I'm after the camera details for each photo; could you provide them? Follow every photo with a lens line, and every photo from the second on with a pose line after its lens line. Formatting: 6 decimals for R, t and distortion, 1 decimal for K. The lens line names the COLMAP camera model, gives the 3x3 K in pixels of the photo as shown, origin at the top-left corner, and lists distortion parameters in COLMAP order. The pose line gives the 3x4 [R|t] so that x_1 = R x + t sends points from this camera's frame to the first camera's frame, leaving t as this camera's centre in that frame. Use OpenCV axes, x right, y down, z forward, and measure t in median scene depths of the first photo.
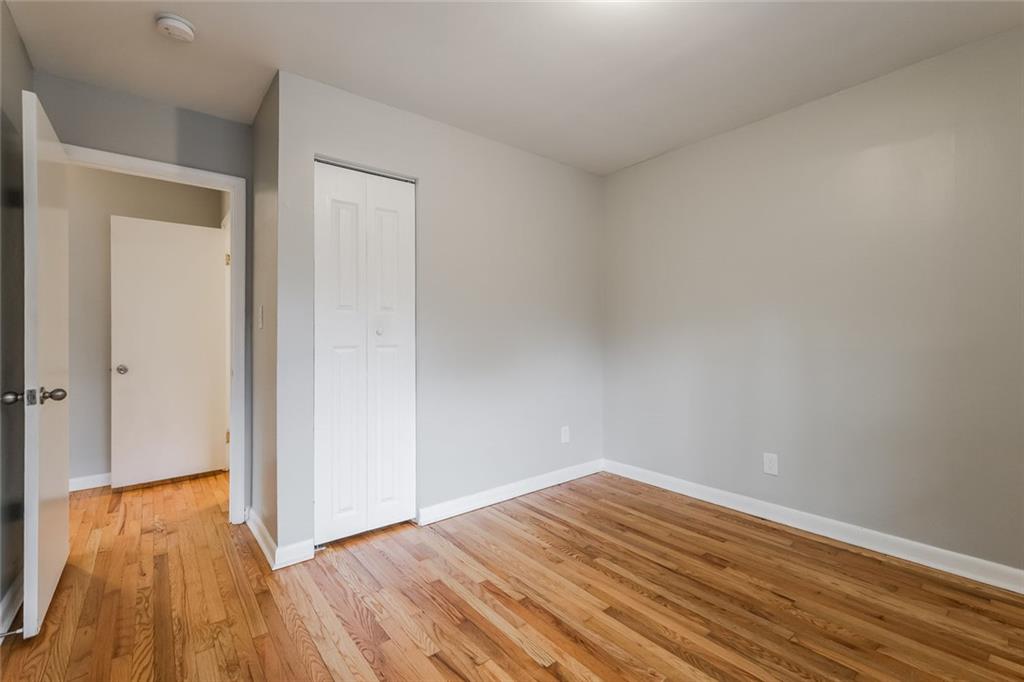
lens RADIAL K [[455.9, 0, 516.0], [0, 455.9, 339.8], [0, 0, 1]] dist [0.000998, 0.001551]
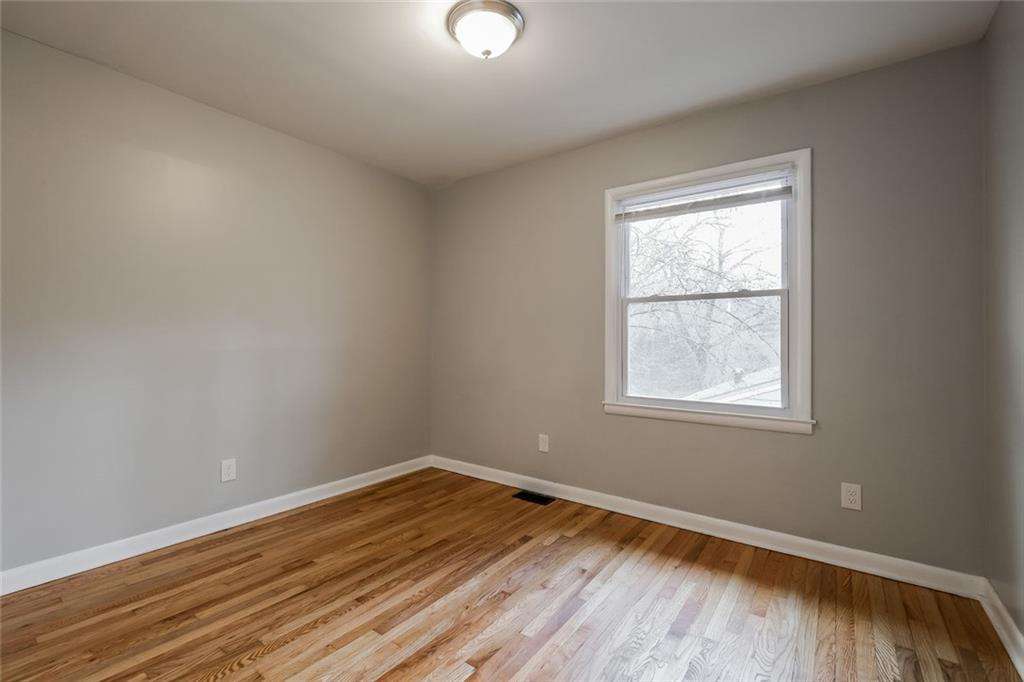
lens RADIAL K [[455.9, 0, 502.9], [0, 455.9, 340.9], [0, 0, 1]] dist [0.000998, 0.001551]
pose [[-0.236802, -0.000007, 0.971558, -0.623958], [0.004644, 0.999989, 0.001139, 0.001899], [-0.971547, 0.004782, -0.236799, 0.800709]]
